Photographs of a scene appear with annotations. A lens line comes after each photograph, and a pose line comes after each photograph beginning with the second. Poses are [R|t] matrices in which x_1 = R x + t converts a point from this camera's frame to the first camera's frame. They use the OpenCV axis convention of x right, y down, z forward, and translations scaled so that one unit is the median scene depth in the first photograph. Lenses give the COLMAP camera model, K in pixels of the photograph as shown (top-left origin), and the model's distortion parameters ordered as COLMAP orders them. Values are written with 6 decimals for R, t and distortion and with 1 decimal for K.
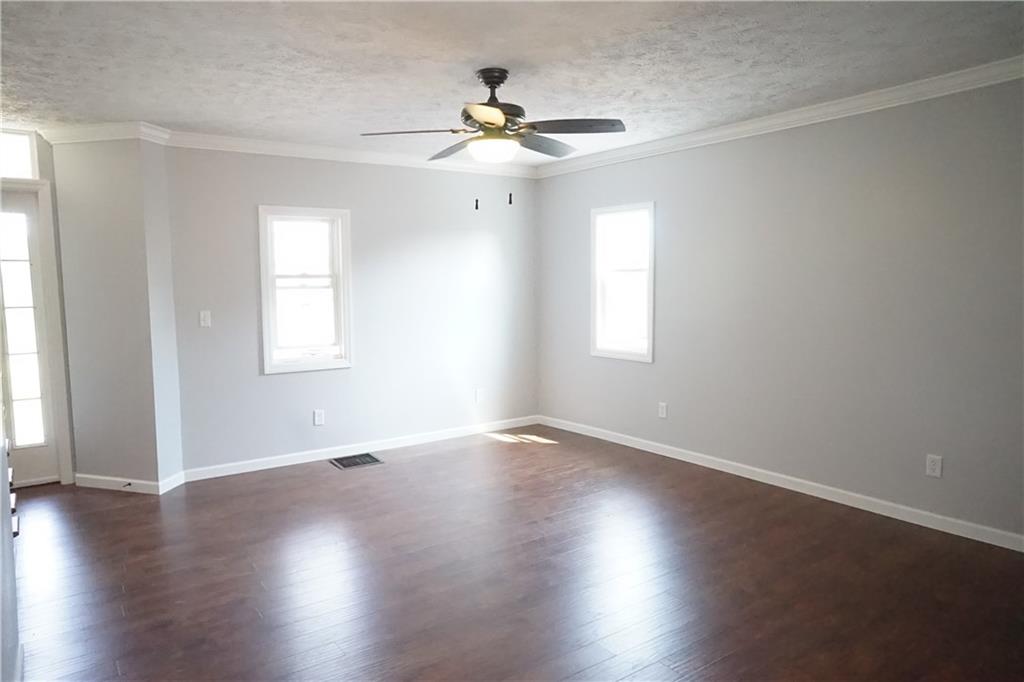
lens RADIAL K [[696.9, 0, 512.7], [0, 696.9, 339.6], [0, 0, 1]] dist [-0.033605, 0.007091]
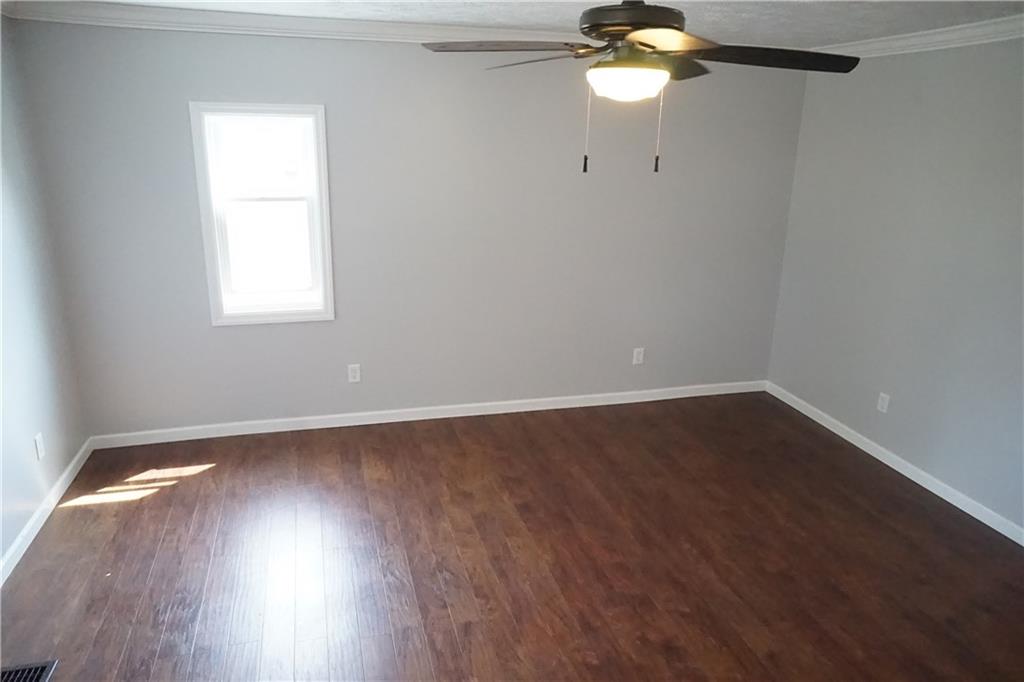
lens RADIAL K [[696.9, 0, 509.2], [0, 696.9, 345.4], [0, 0, 1]] dist [-0.033605, 0.007091]
pose [[0.338066, -0.263859, 0.903377, -0.446912], [0.054318, 0.963763, 0.261170, -0.132382], [-0.939554, -0.039223, 0.340148, 0.546735]]
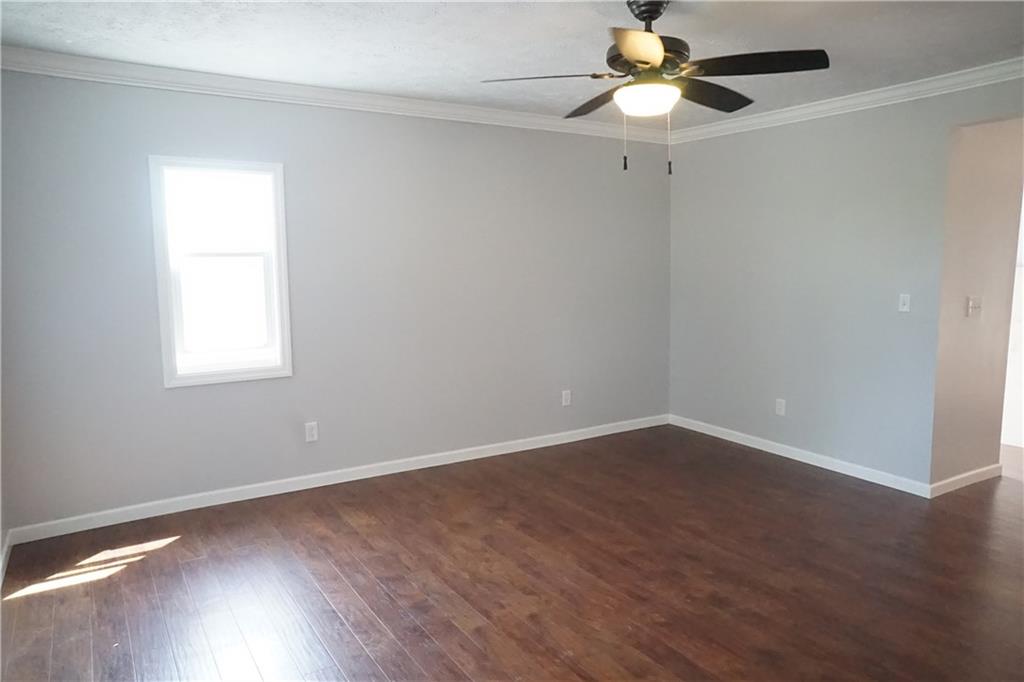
lens RADIAL K [[696.9, 0, 509.5], [0, 696.9, 343.1], [0, 0, 1]] dist [-0.033605, 0.007091]
pose [[0.044484, -0.106005, 0.993370, -0.545344], [0.096507, 0.990160, 0.101341, -0.056561], [-0.994338, 0.091359, 0.054277, 0.715467]]
